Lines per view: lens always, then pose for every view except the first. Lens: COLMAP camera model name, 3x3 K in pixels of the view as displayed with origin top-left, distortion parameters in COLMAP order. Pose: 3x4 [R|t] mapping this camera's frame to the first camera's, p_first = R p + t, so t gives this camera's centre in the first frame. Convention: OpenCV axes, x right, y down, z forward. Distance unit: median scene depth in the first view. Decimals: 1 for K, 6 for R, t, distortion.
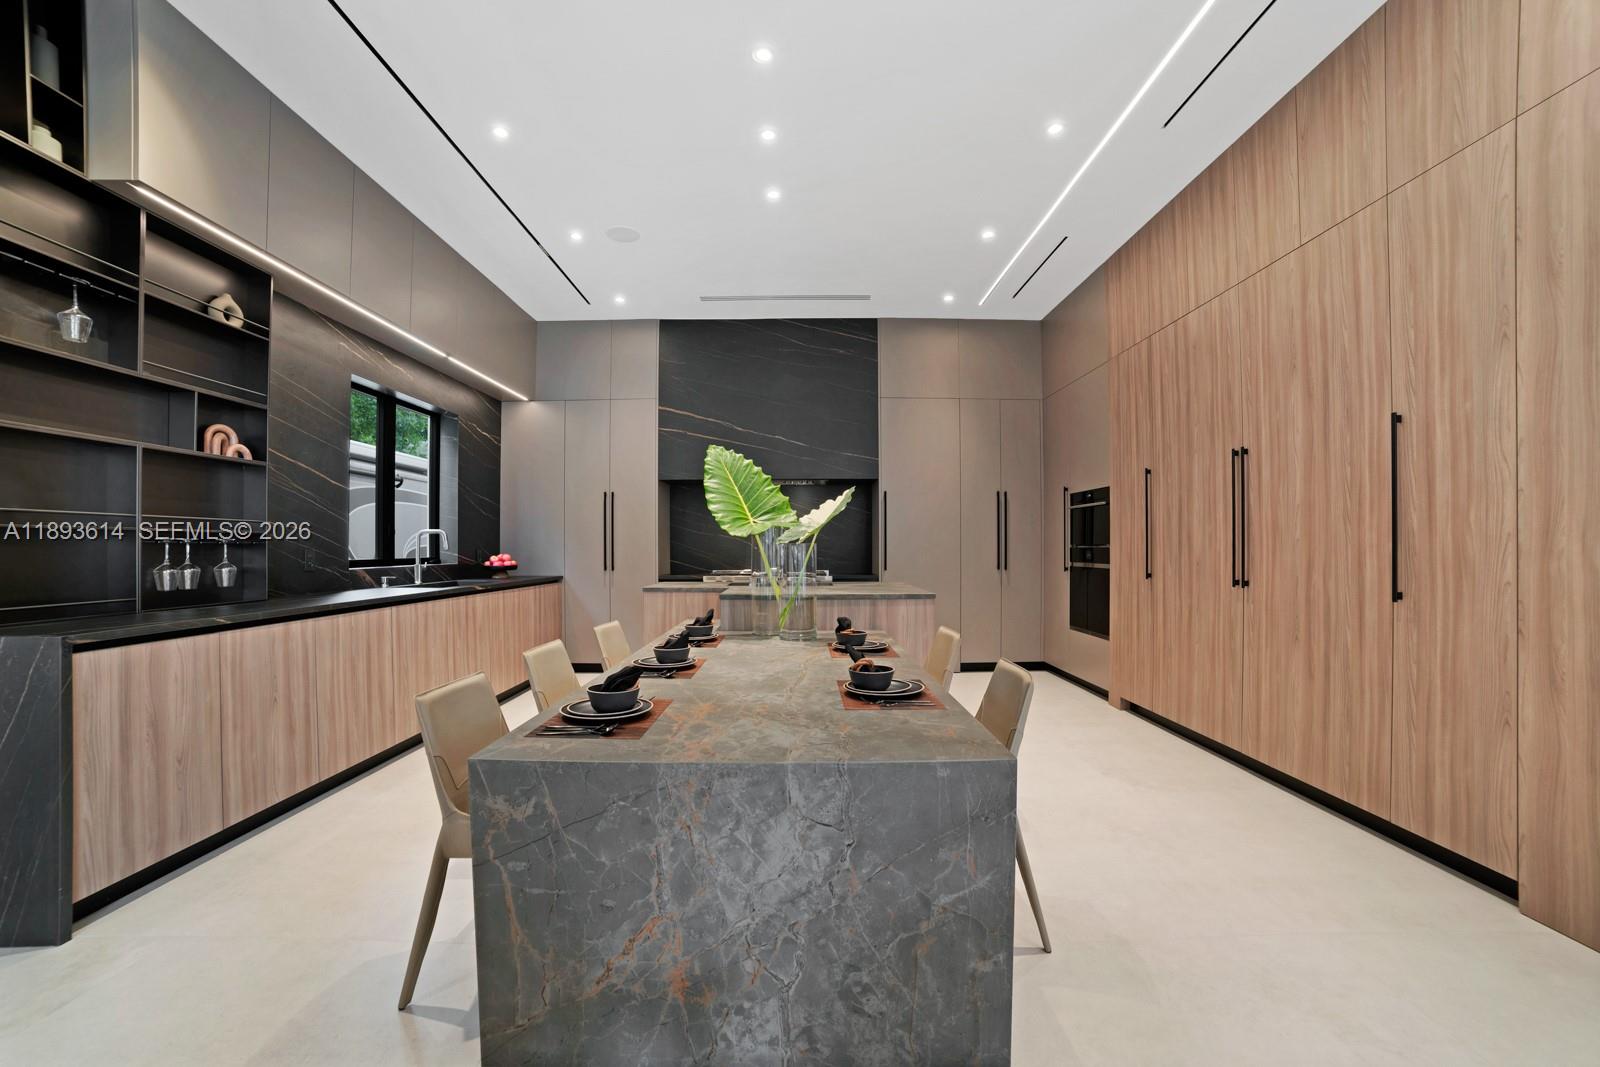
lens RADIAL K [[655.0, 0, 793.6], [0, 655.0, 543.9], [0, 0, 1]] dist [-0.095730, 0.032483]
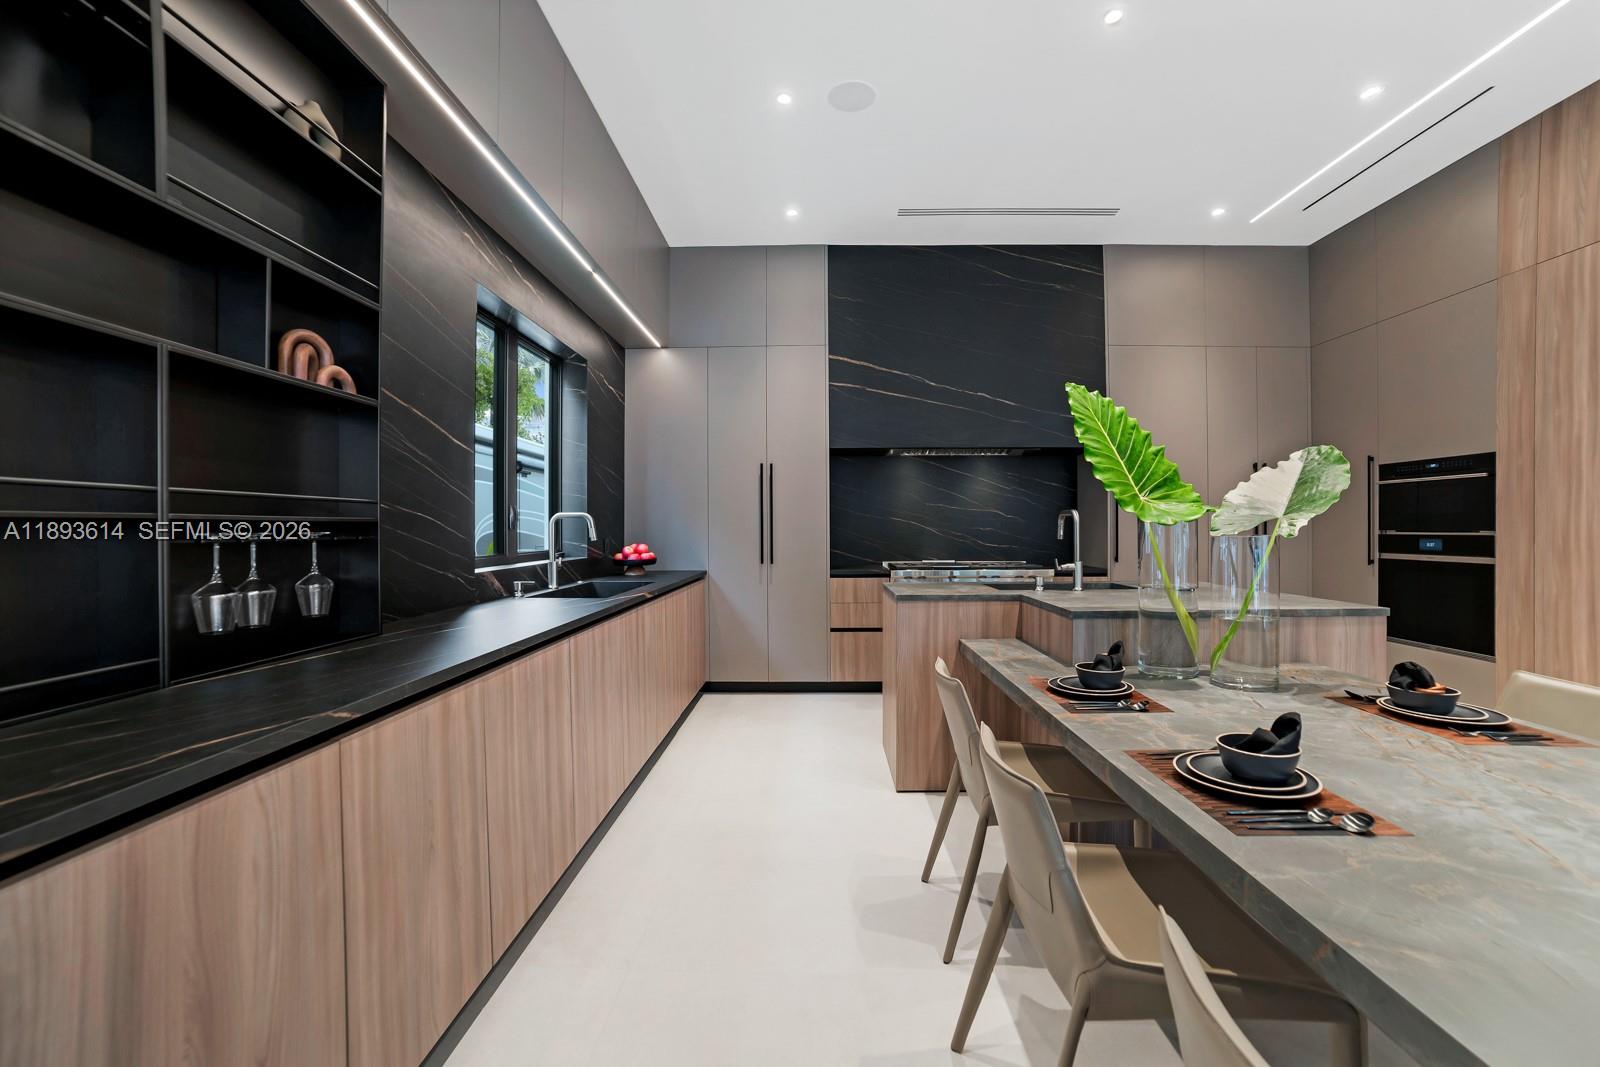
lens RADIAL K [[655.3, 0, 801.8], [0, 655.3, 528.2], [0, 0, 1]] dist [-0.078137, 0.029009]
pose [[0.999762, -0.002376, -0.021684, -0.418042], [0.002516, 0.999976, 0.006466, -0.012987], [0.021668, -0.006519, 0.999744, 0.390374]]
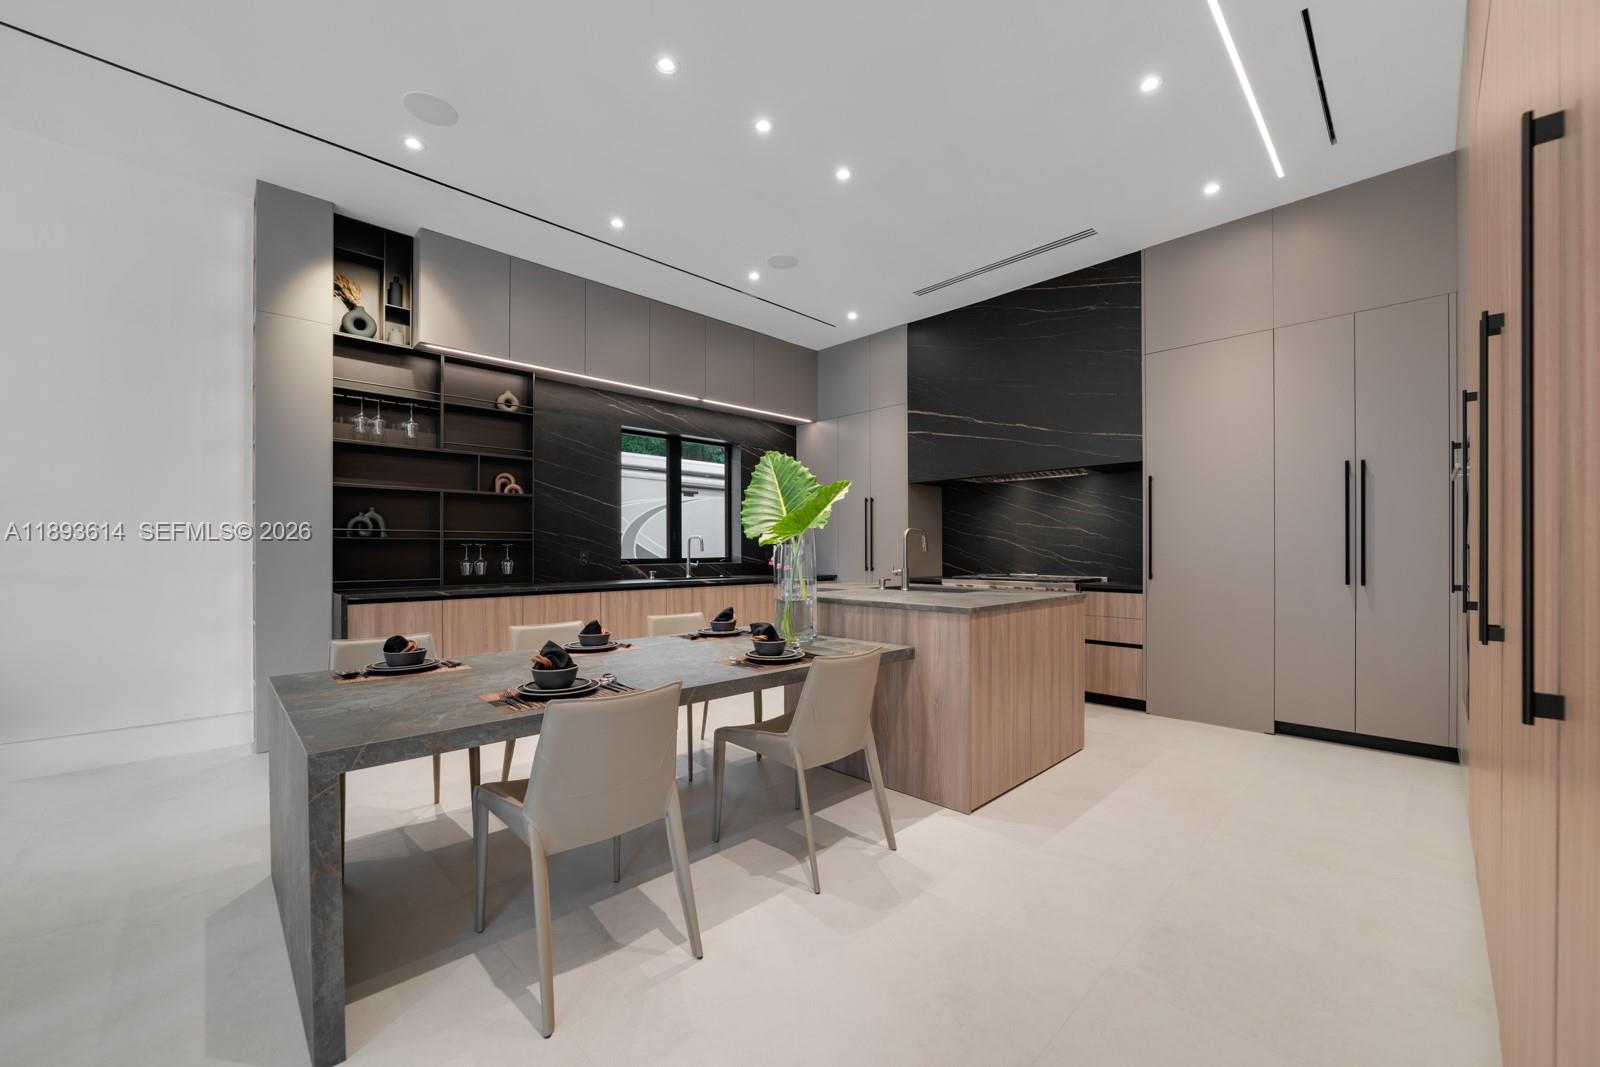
lens RADIAL K [[623.2, 0, 800.1], [0, 623.2, 549.0], [0, 0, 1]] dist [-0.019707, 0.000122]
pose [[0.700504, -0.000993, -0.713648, 0.686931], [0.003649, 0.999991, 0.002190, 0.003095], [0.713639, -0.004138, 0.700501, 0.374259]]
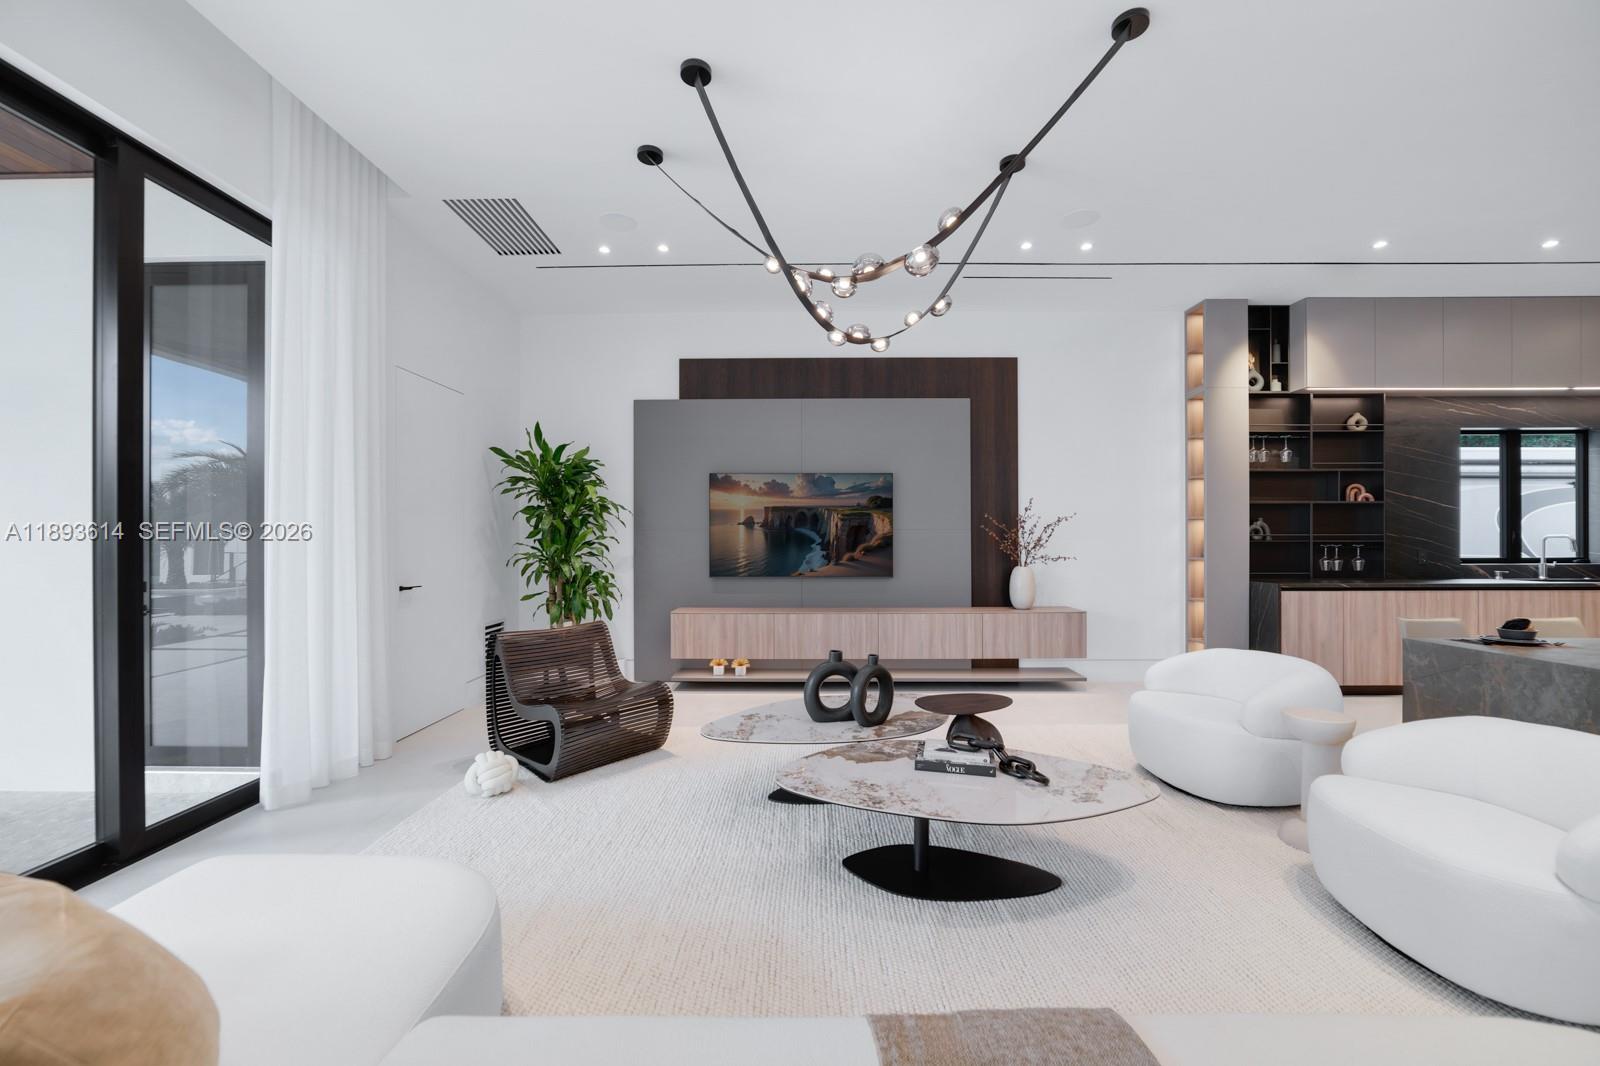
lens RADIAL K [[620.2, 0, 807.5], [0, 620.2, 539.8], [0, 0, 1]] dist [0.000762, 0.000321]
pose [[0.006521, 0.001916, -0.999977, 0.853669], [0.006364, 0.999978, 0.001958, -0.034502], [0.999958, -0.006376, 0.006508, -0.612491]]
